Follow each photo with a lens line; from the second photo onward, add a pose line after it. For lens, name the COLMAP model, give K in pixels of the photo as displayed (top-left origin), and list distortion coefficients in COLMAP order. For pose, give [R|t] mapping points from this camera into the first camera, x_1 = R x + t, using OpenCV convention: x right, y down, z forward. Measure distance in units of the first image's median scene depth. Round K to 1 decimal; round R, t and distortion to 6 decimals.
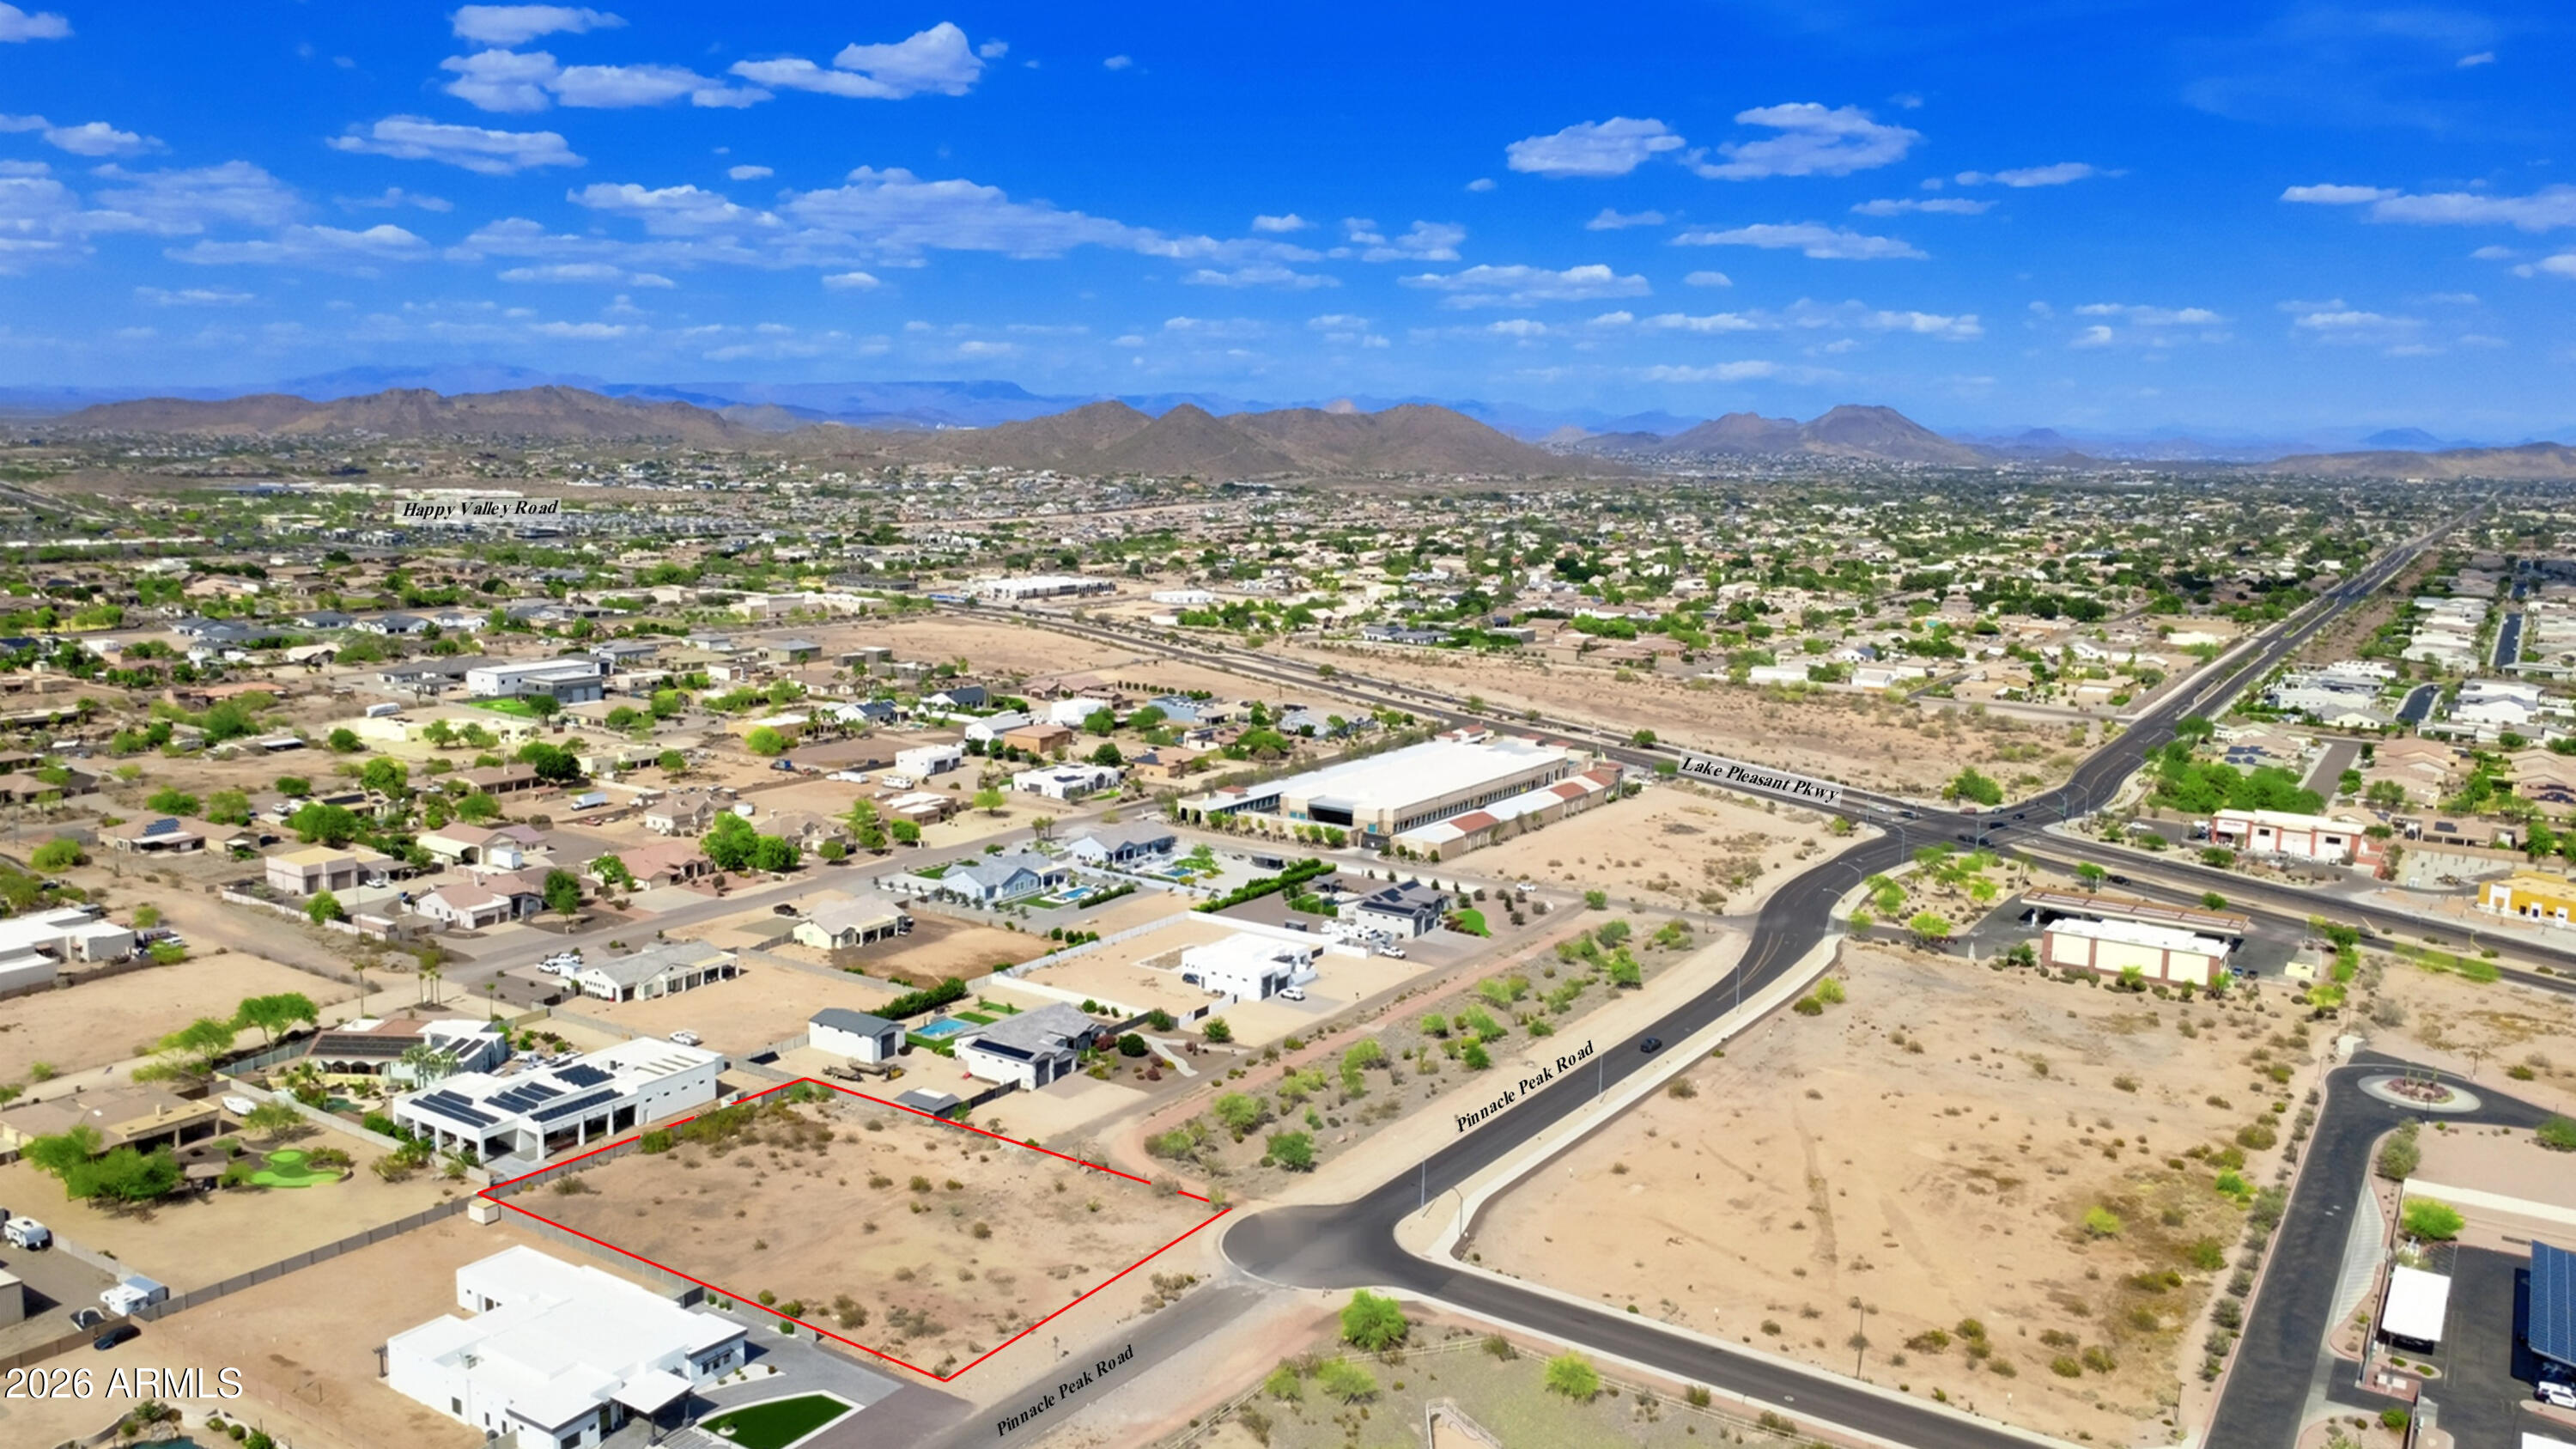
lens RADIAL K [[1907.2, 0, 1288.0], [0, 1907.2, 724.5], [0, 0, 1]] dist [0.004902, 0.005402]
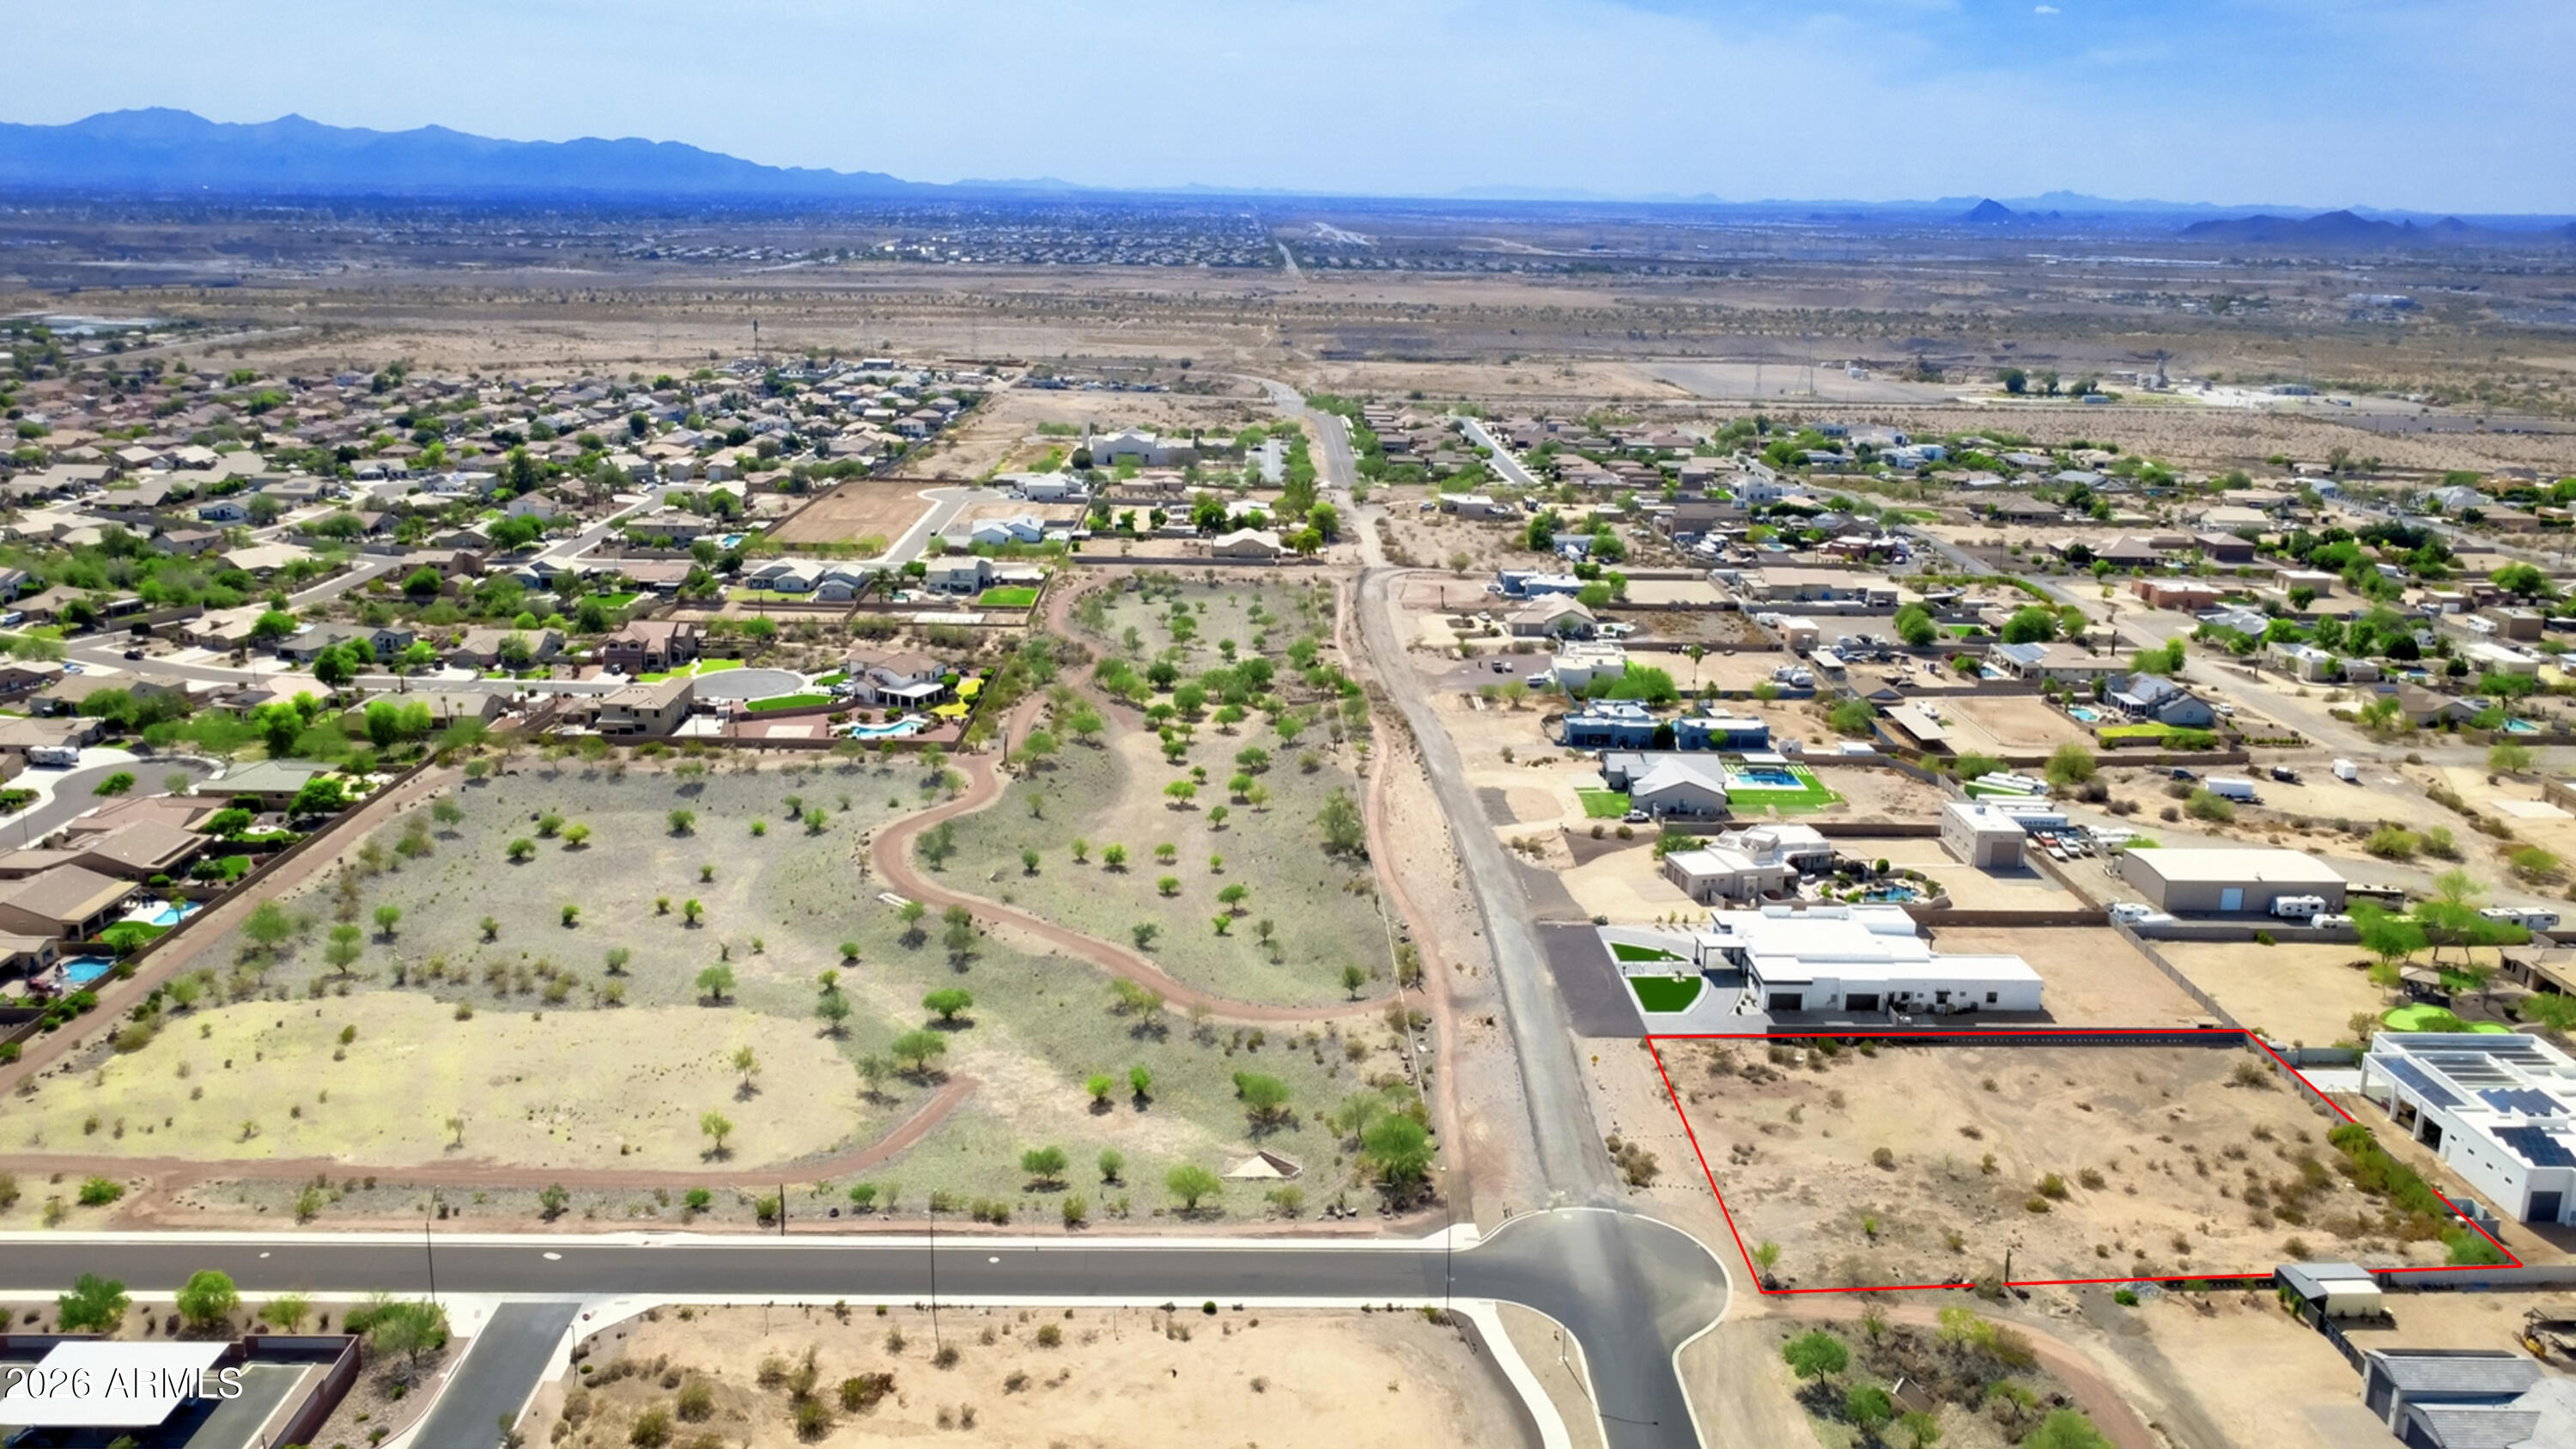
lens RADIAL K [[1907.2, 0, 1288.0], [0, 1907.2, 724.5], [0, 0, 1]] dist [0.004902, 0.005402]
pose [[-0.817969, 0.116564, -0.563329, 0.424054], [-0.128463, 0.917514, 0.376385, -0.171411], [0.560735, 0.380238, -0.735524, 1.104901]]
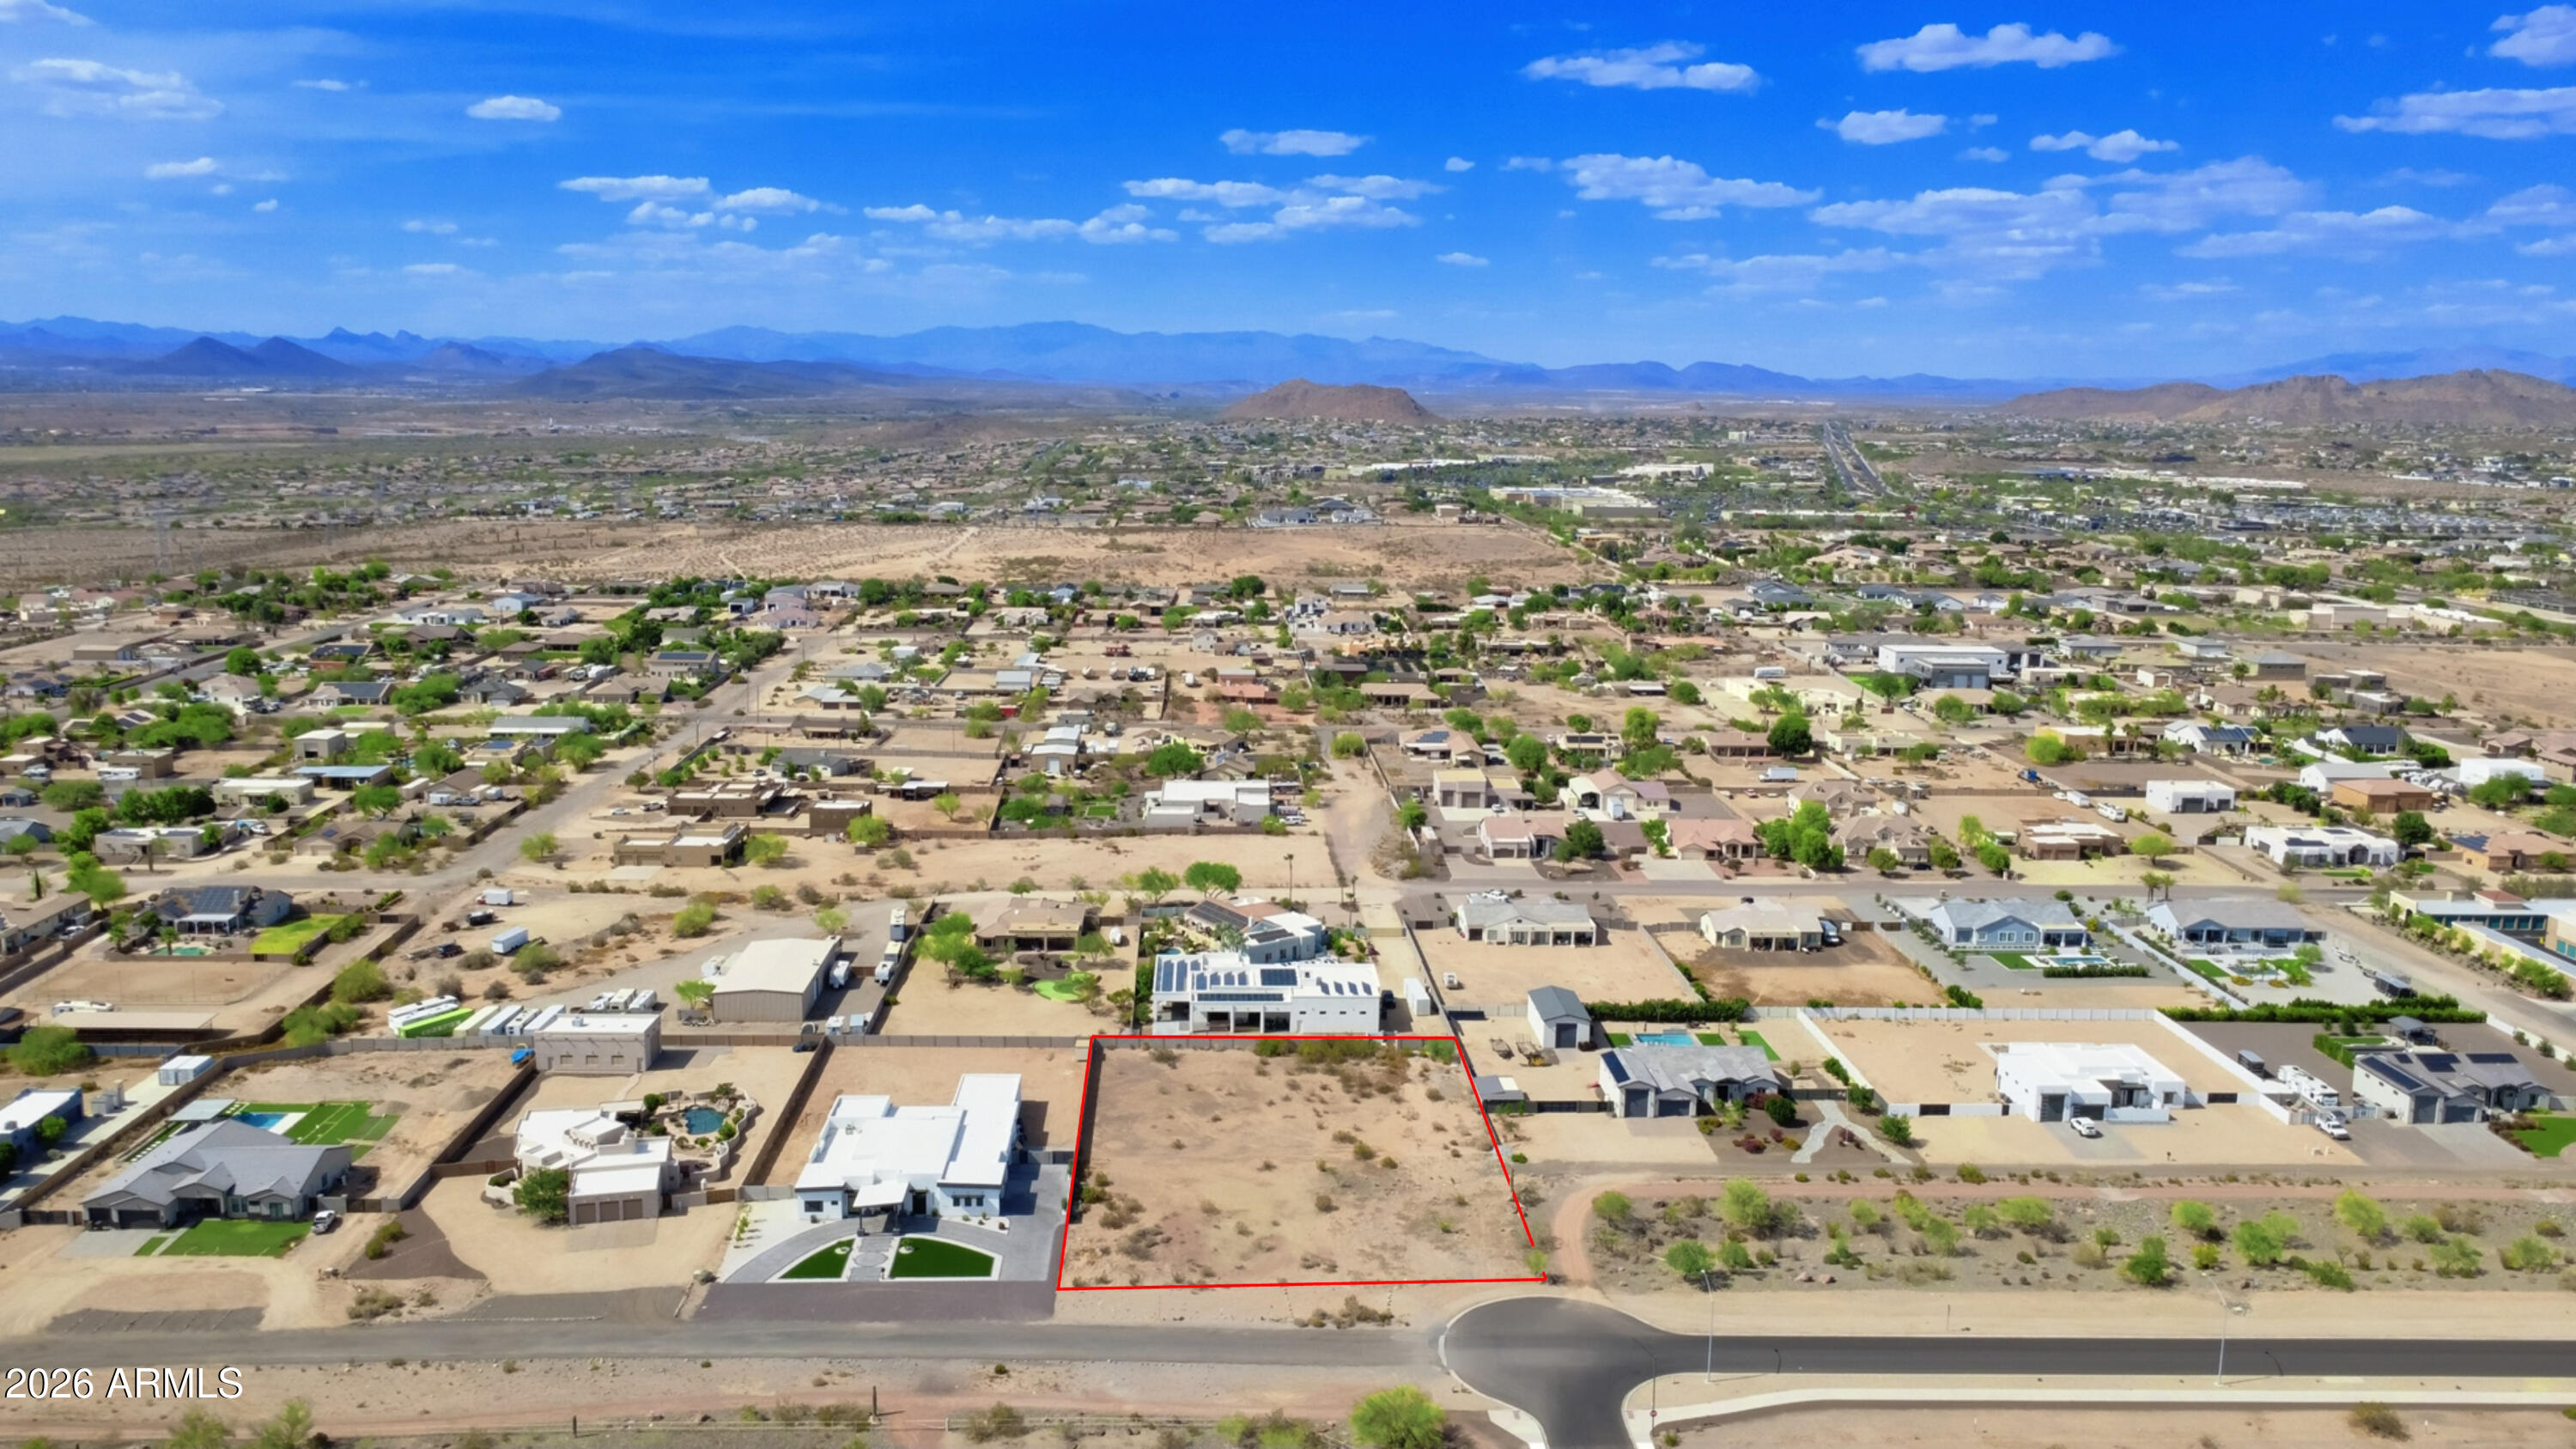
lens RADIAL K [[1907.8, 0, 1288.0], [0, 1907.8, 724.5], [0, 0, 1]] dist [0.000483, 0.000541]
pose [[0.585170, 0.132648, -0.799988, 0.461633], [-0.127809, 0.989287, 0.070547, -0.039723], [0.800775, 0.060964, 0.595854, 0.289730]]
